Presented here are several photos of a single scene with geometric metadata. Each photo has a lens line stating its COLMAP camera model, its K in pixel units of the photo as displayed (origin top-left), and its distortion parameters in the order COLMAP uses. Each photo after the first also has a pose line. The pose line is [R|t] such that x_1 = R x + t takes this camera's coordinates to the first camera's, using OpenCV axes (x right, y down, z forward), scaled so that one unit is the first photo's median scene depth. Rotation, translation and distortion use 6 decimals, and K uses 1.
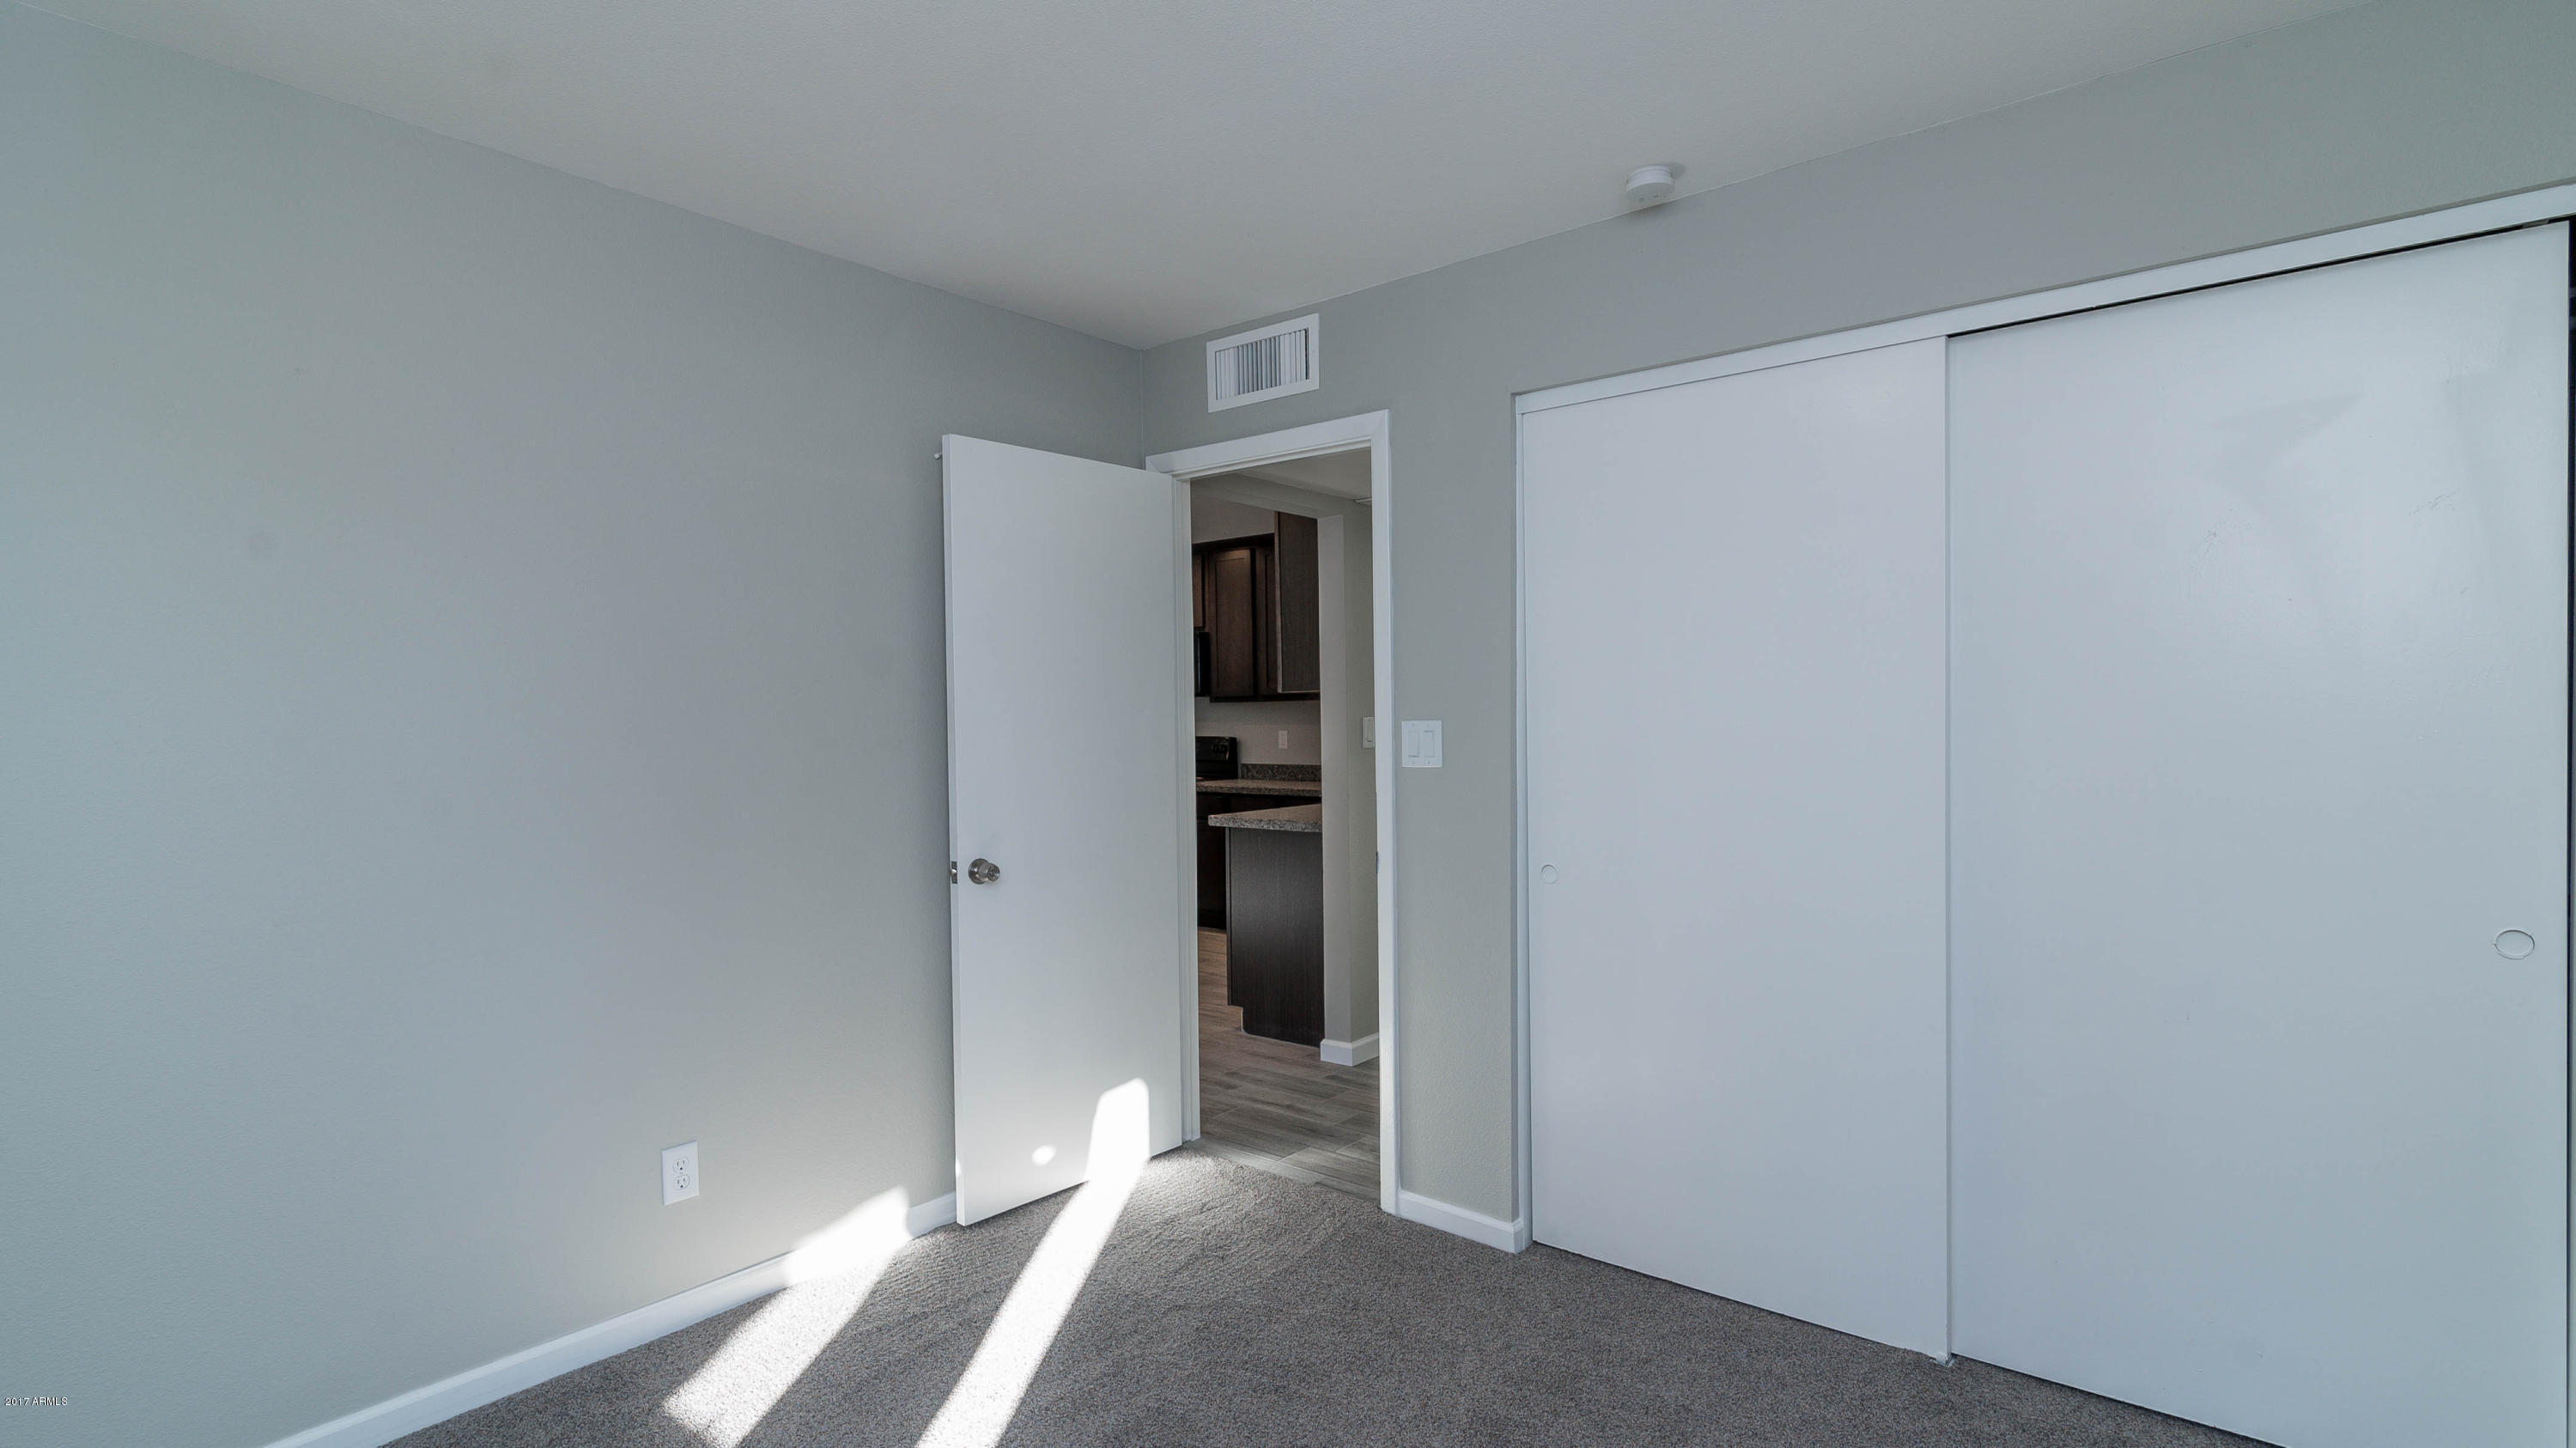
lens RADIAL K [[1207.5, 0, 1292.6], [0, 1207.5, 713.6], [0, 0, 1]] dist [0.004178, -0.000853]
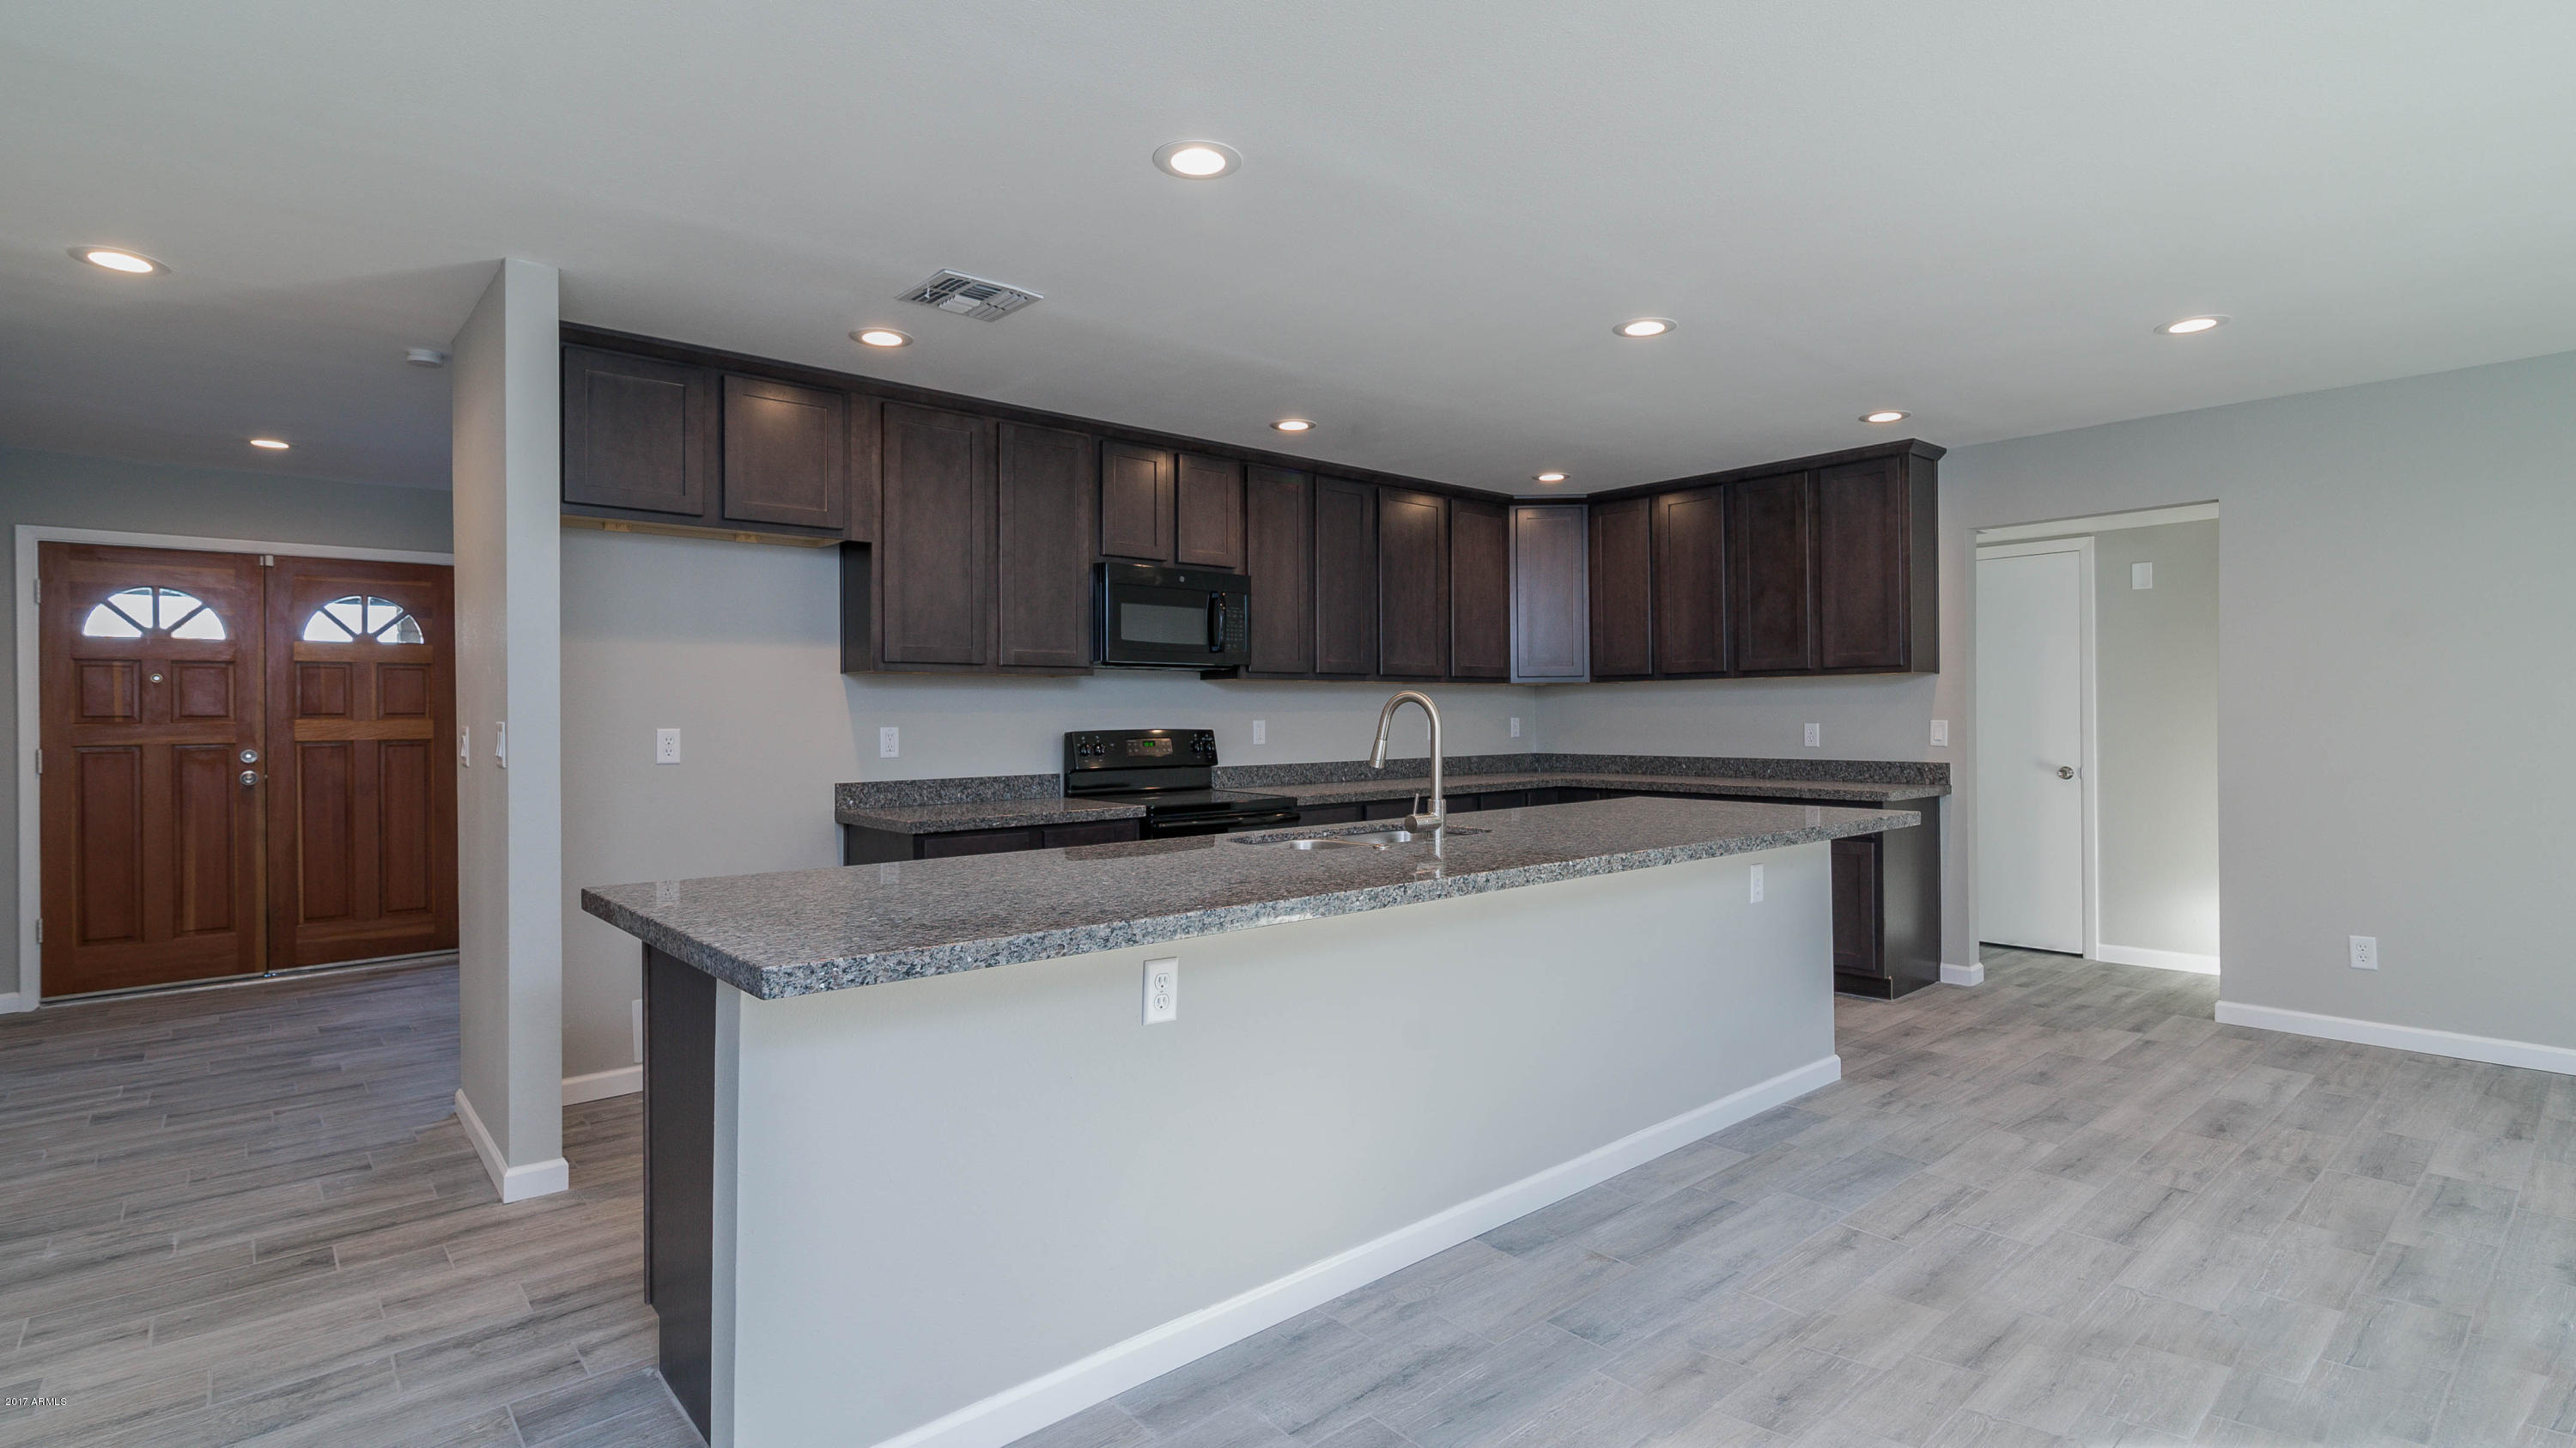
lens RADIAL K [[1207.5, 0, 1285.8], [0, 1207.5, 711.9], [0, 0, 1]] dist [0.004178, -0.000853]
pose [[0.183204, 0.007428, 0.983047, -0.763045], [-0.007742, 0.999951, -0.006113, 0.015120], [-0.983044, -0.006491, 0.183253, 0.860373]]
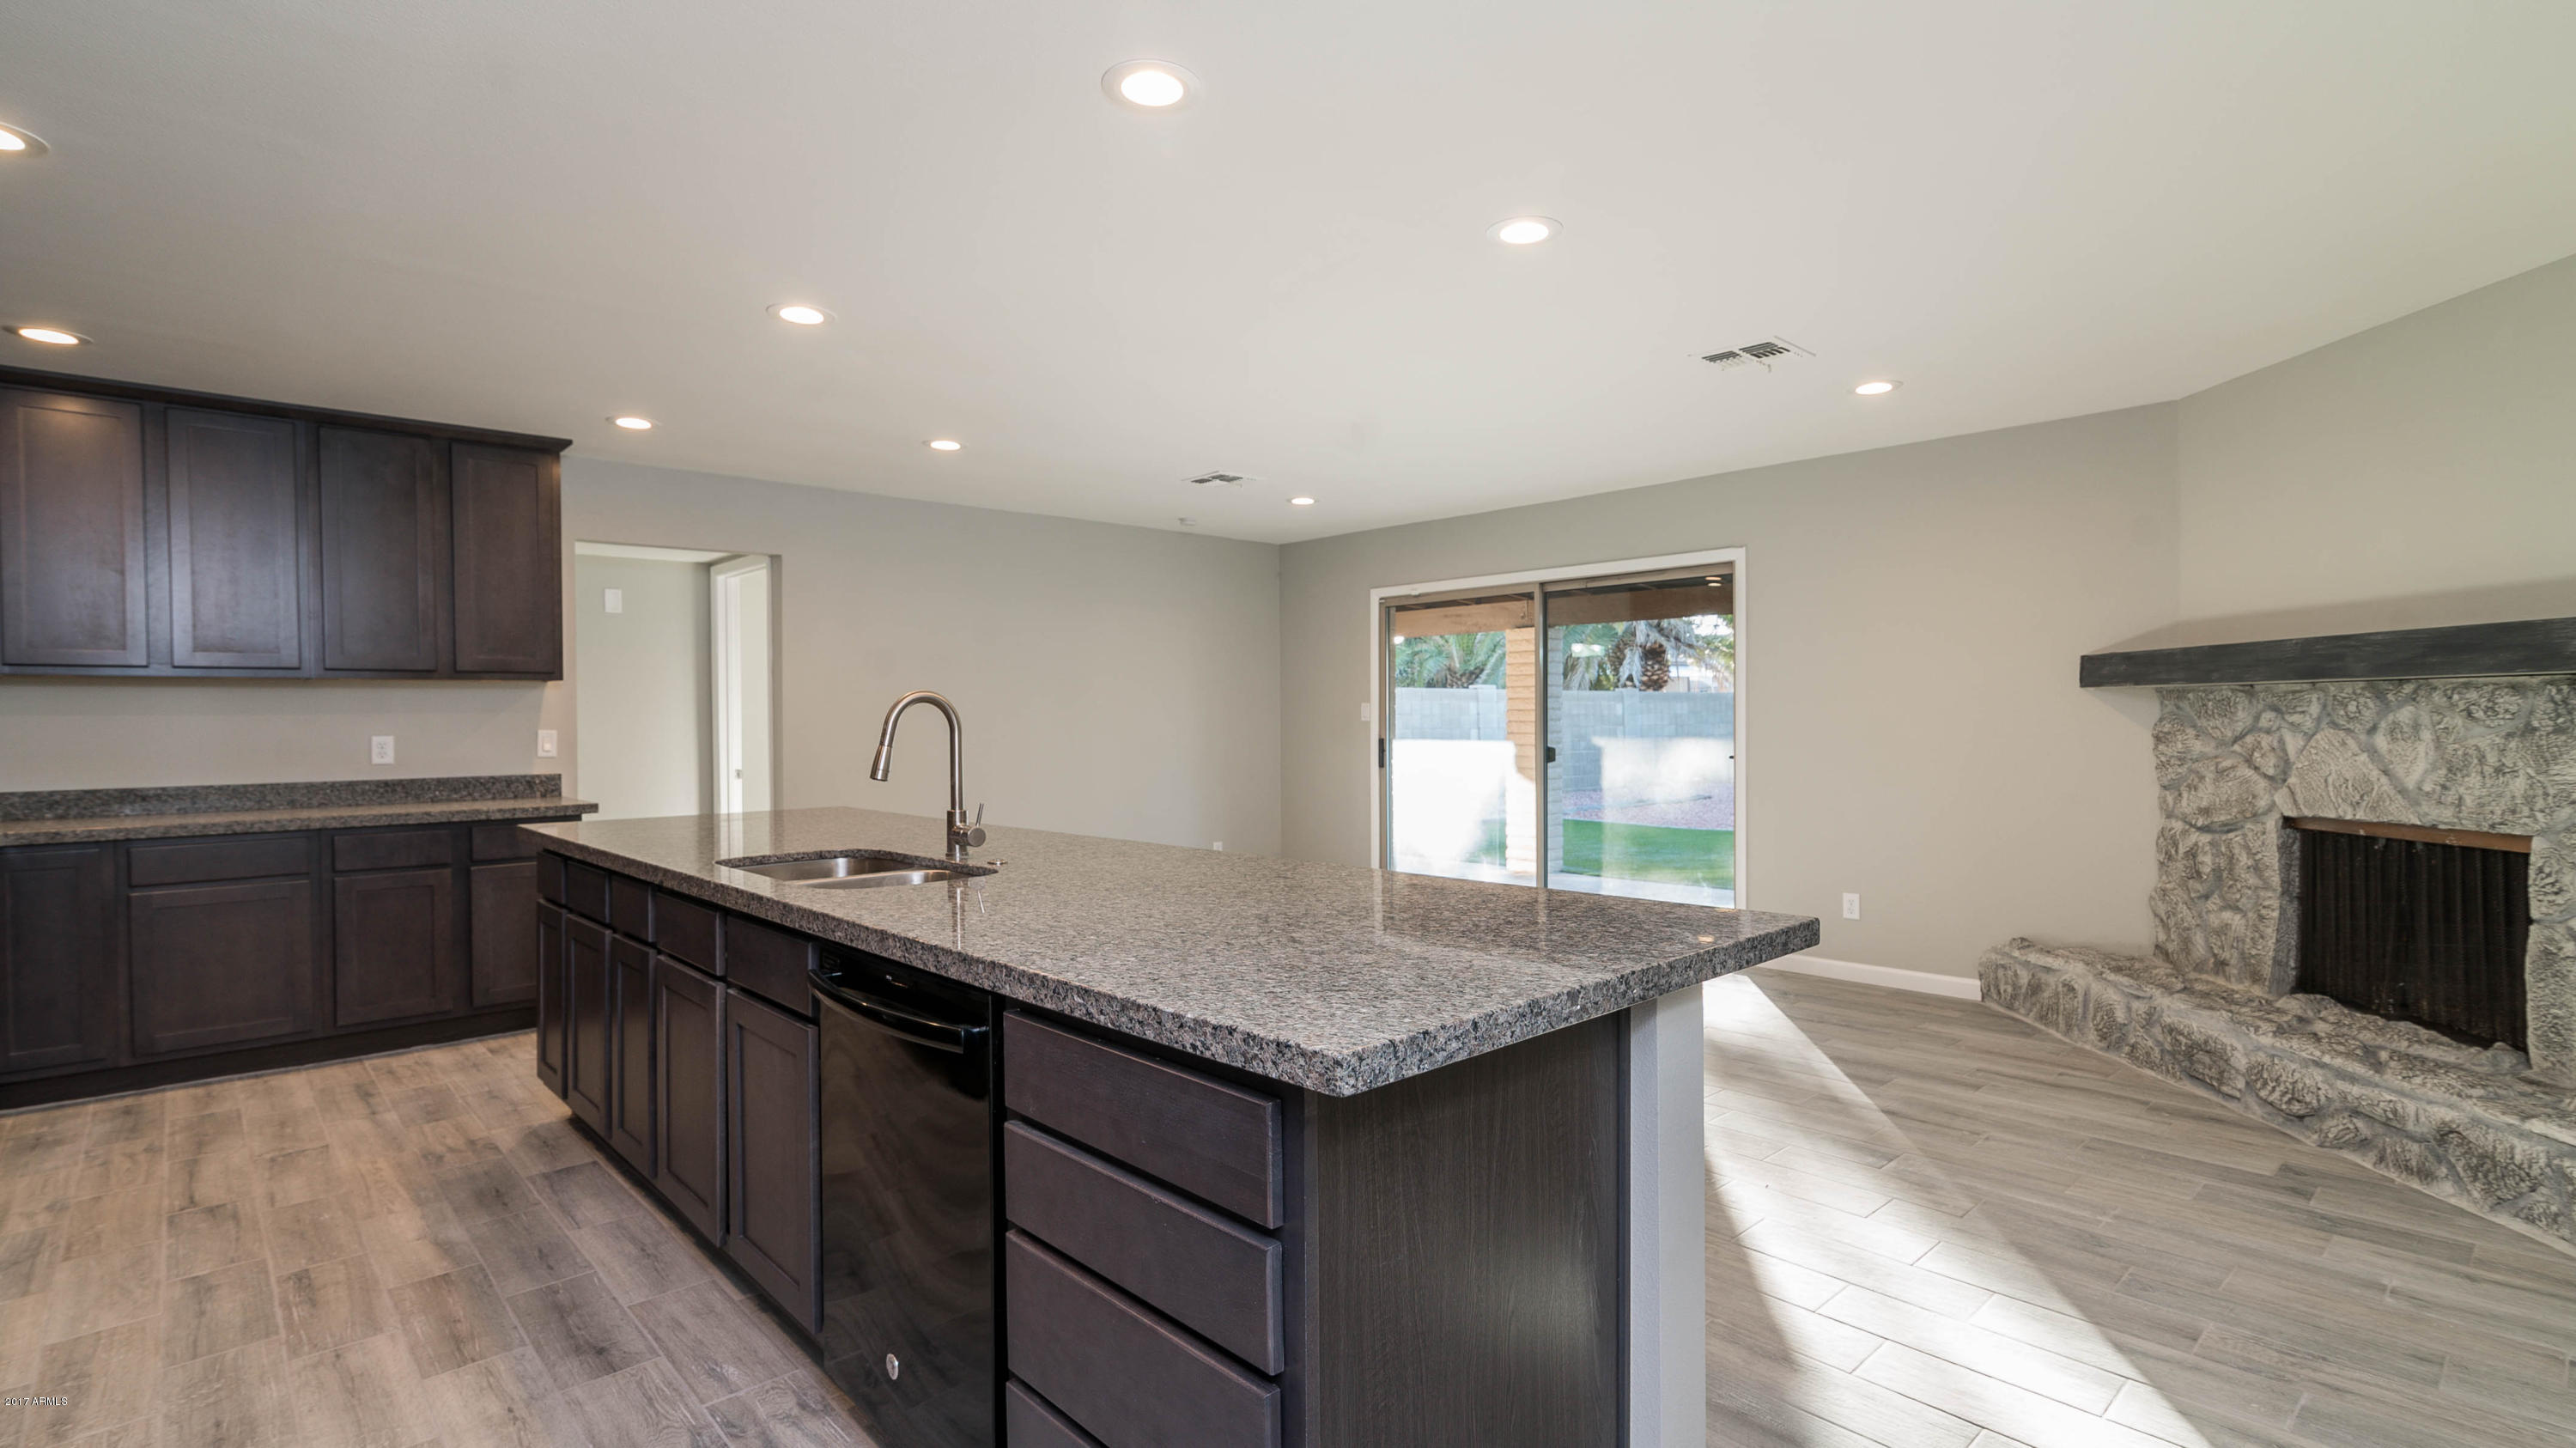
lens RADIAL K [[1207.5, 0, 1292.7], [0, 1207.5, 734.1], [0, 0, 1]] dist [0.004178, -0.000853]
pose [[-0.988081, 0.011977, 0.153471, -0.512688], [0.012262, 0.999924, 0.000911, 0.019499], [-0.153448, 0.002782, -0.988153, 1.239338]]
